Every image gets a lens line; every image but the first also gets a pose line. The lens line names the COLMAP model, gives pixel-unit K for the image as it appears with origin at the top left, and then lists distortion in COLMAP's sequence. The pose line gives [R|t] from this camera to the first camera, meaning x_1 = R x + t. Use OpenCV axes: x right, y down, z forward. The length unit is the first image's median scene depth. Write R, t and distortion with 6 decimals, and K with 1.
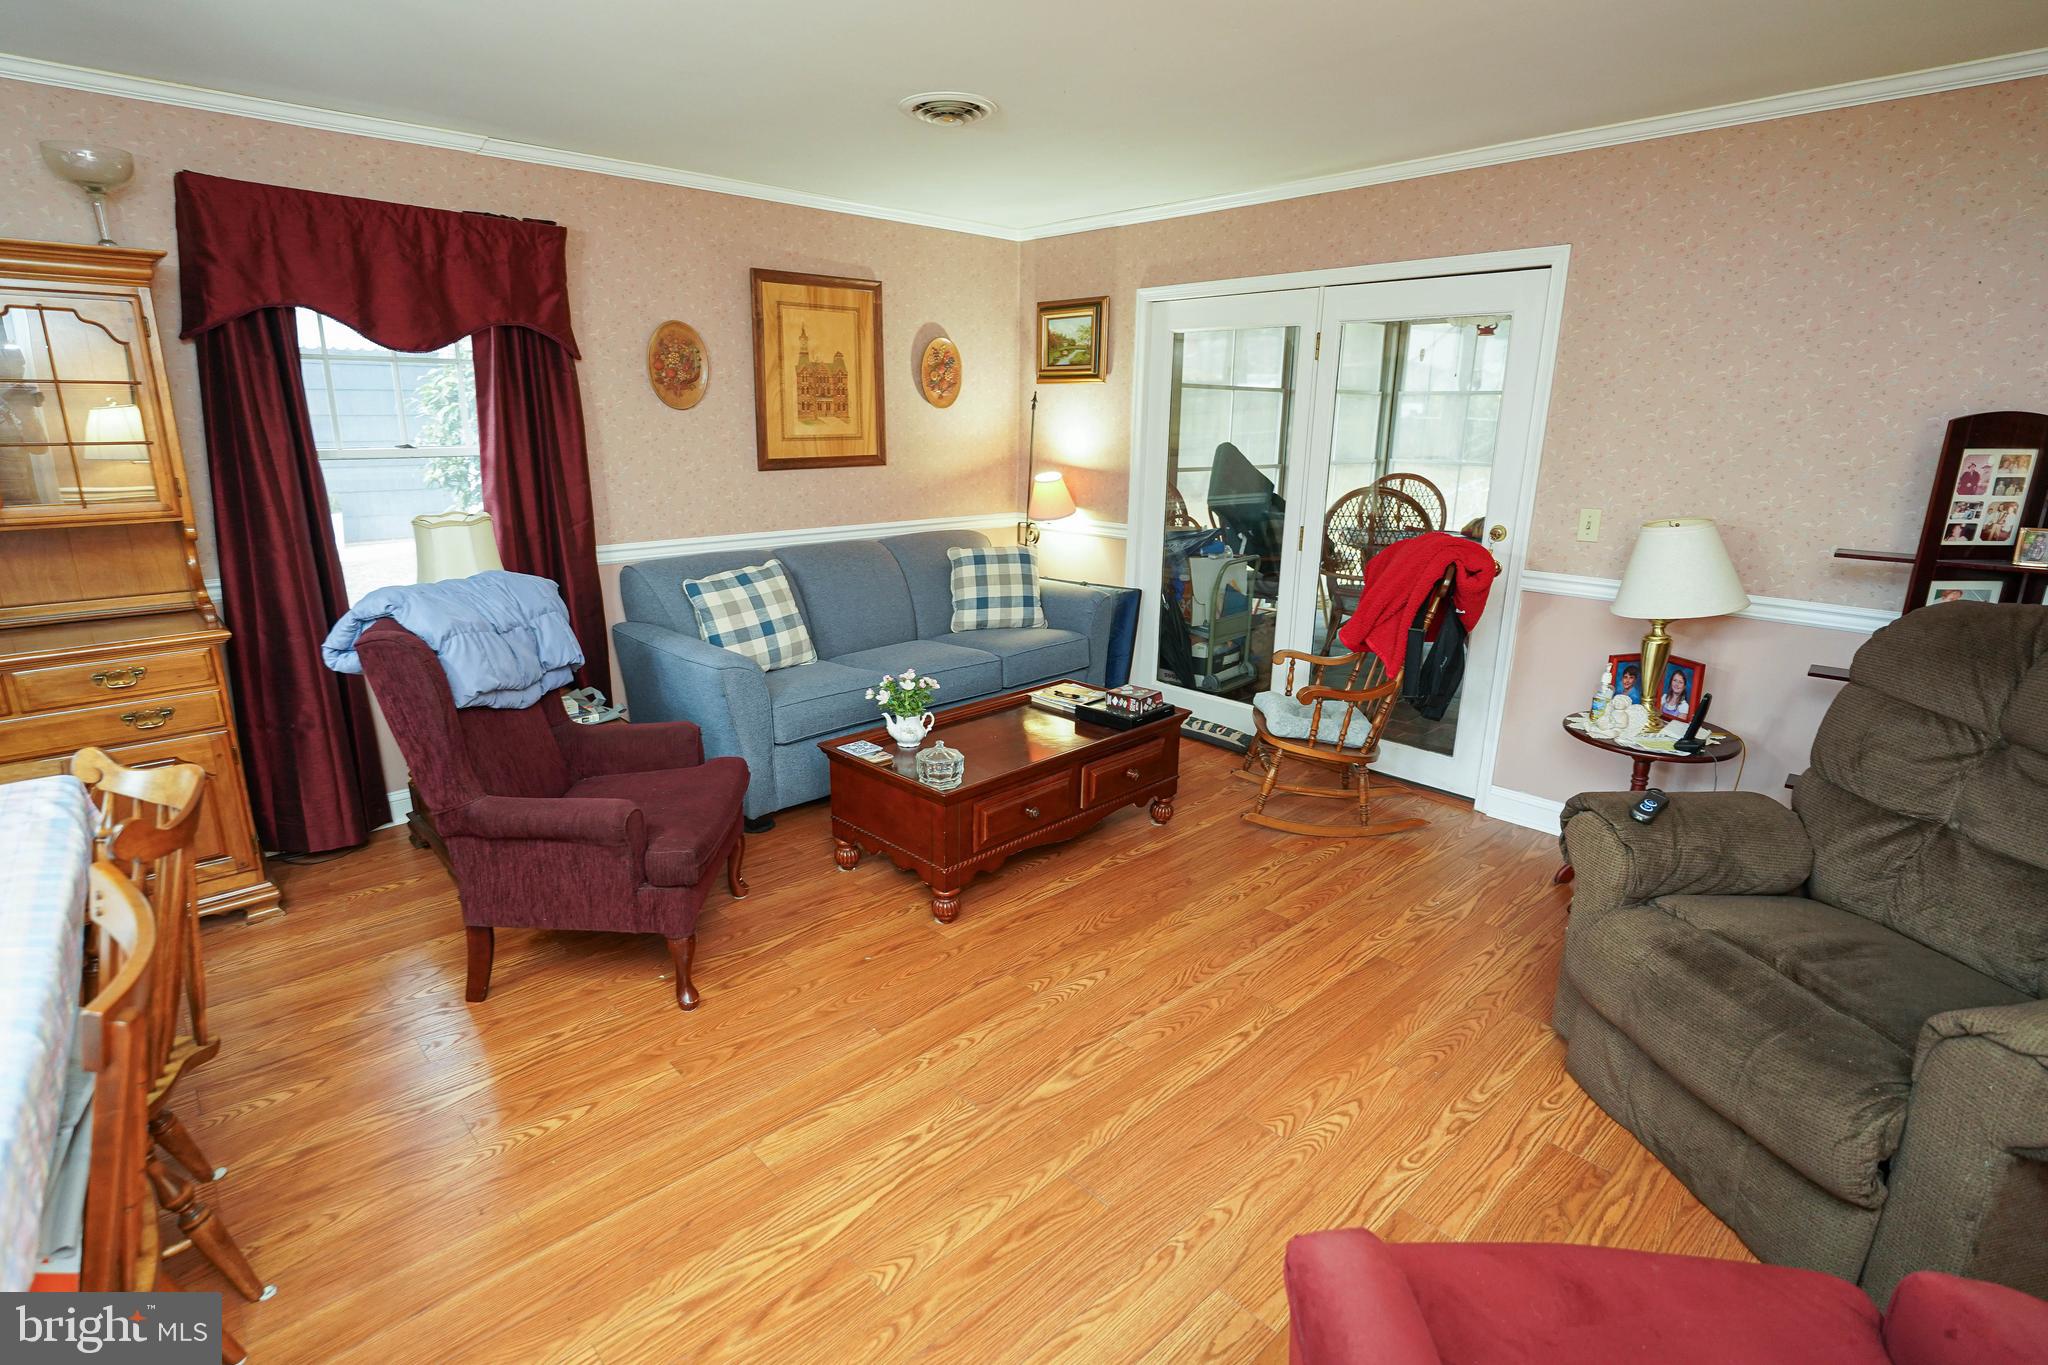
lens RADIAL K [[997.3, 0, 1002.5], [0, 997.3, 686.3], [0, 0, 1]] dist [-0.013234, -0.000335]
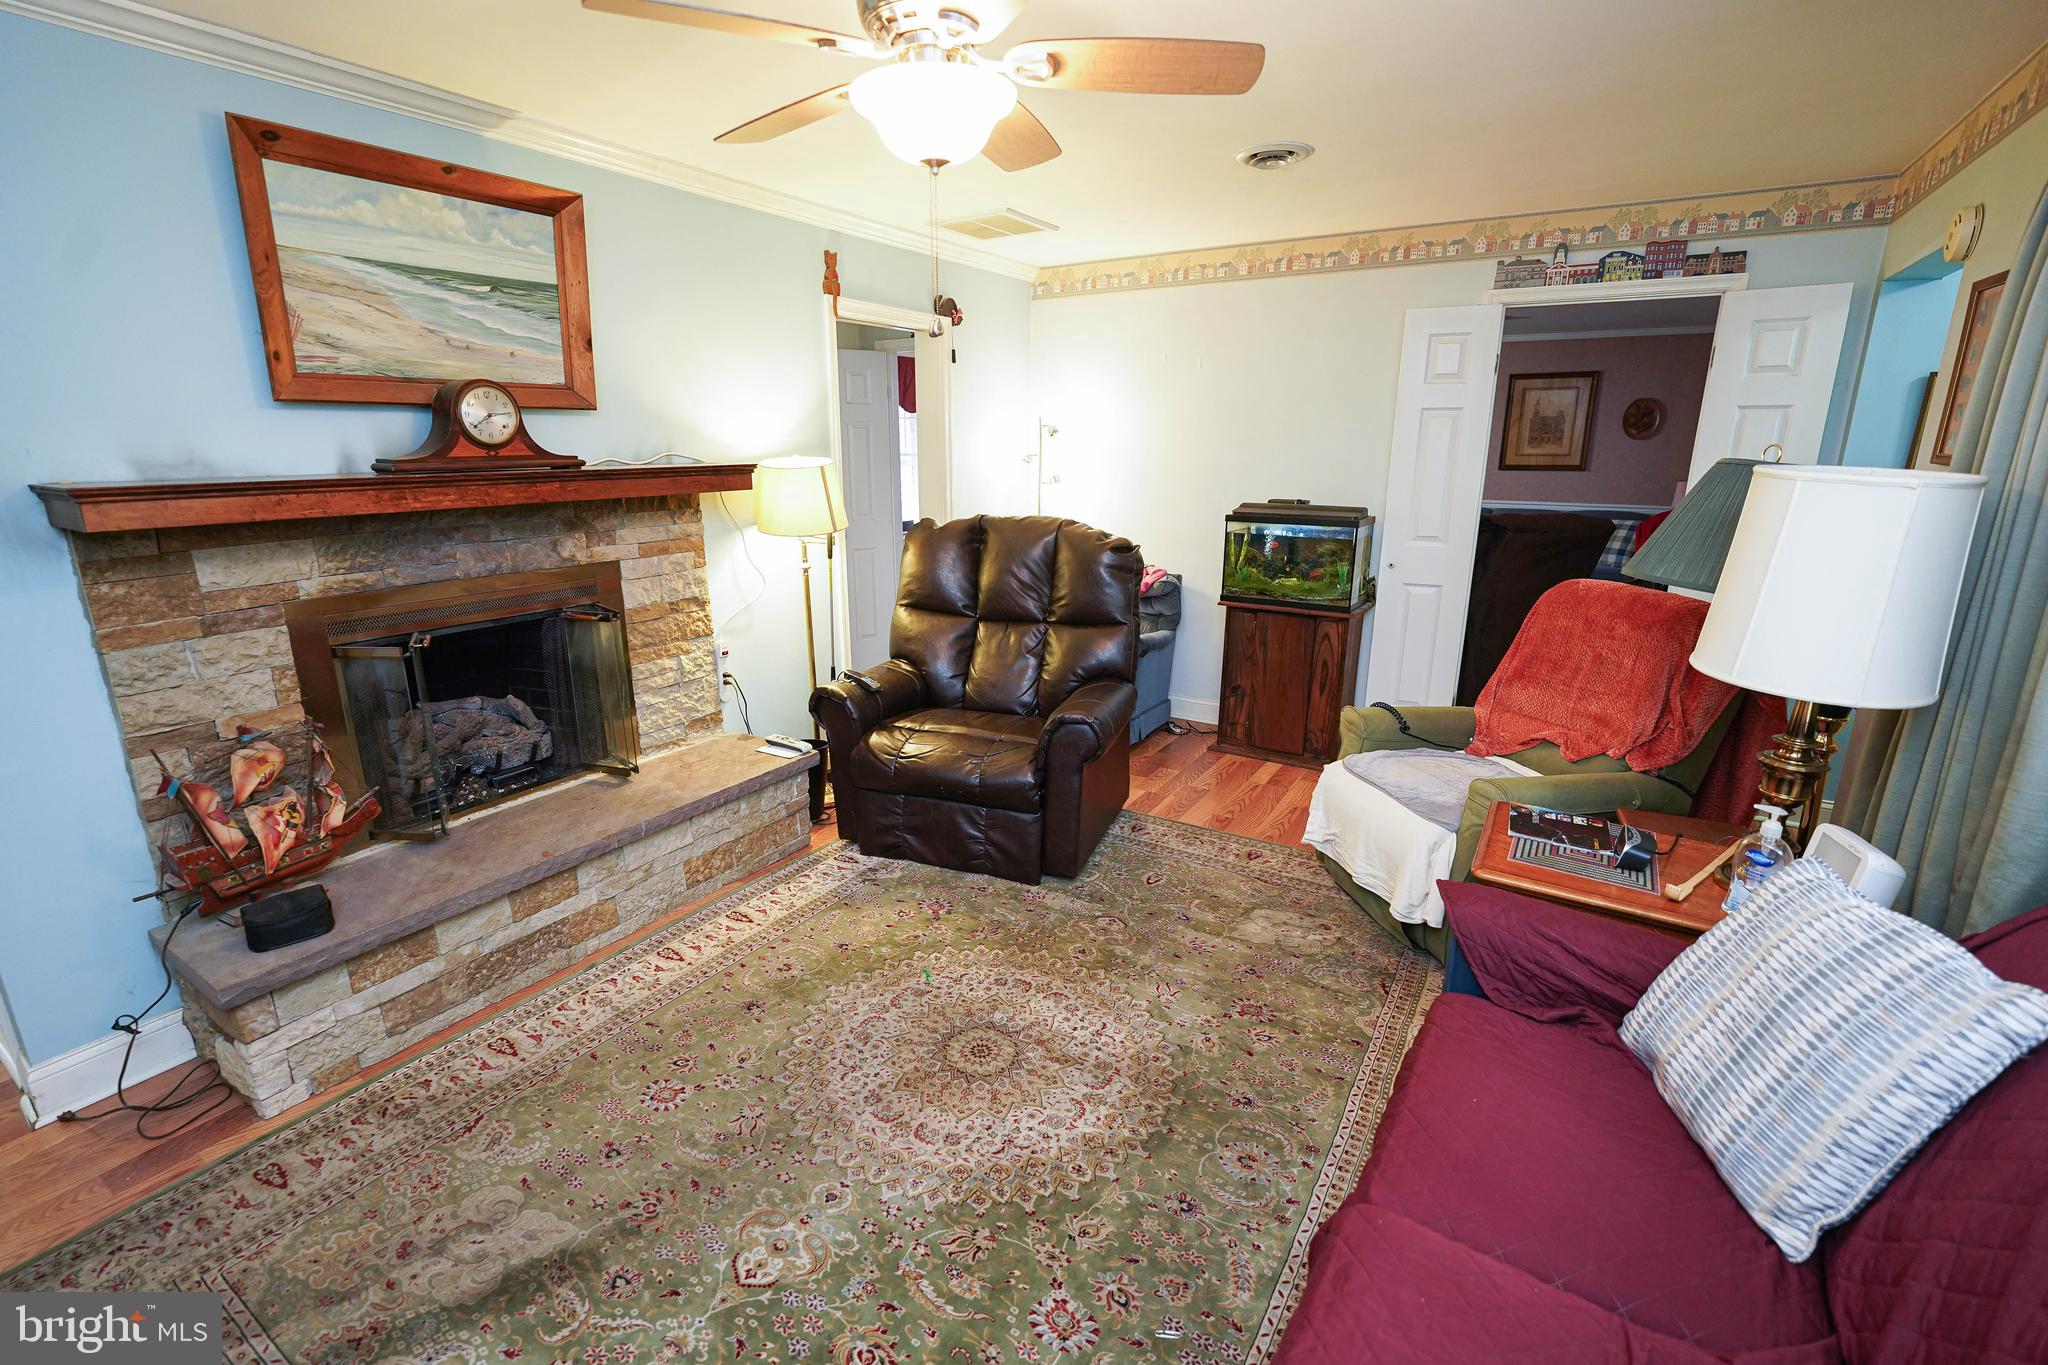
lens RADIAL K [[892.4, 0, 1004.7], [0, 892.4, 682.7], [0, 0, 1]] dist [-0.017062, 0.000388]
pose [[0.280102, 0.242984, -0.928710, 1.438858], [-0.250593, 0.952400, 0.173603, 0.157726], [0.926686, 0.184102, 0.327659, -0.527111]]
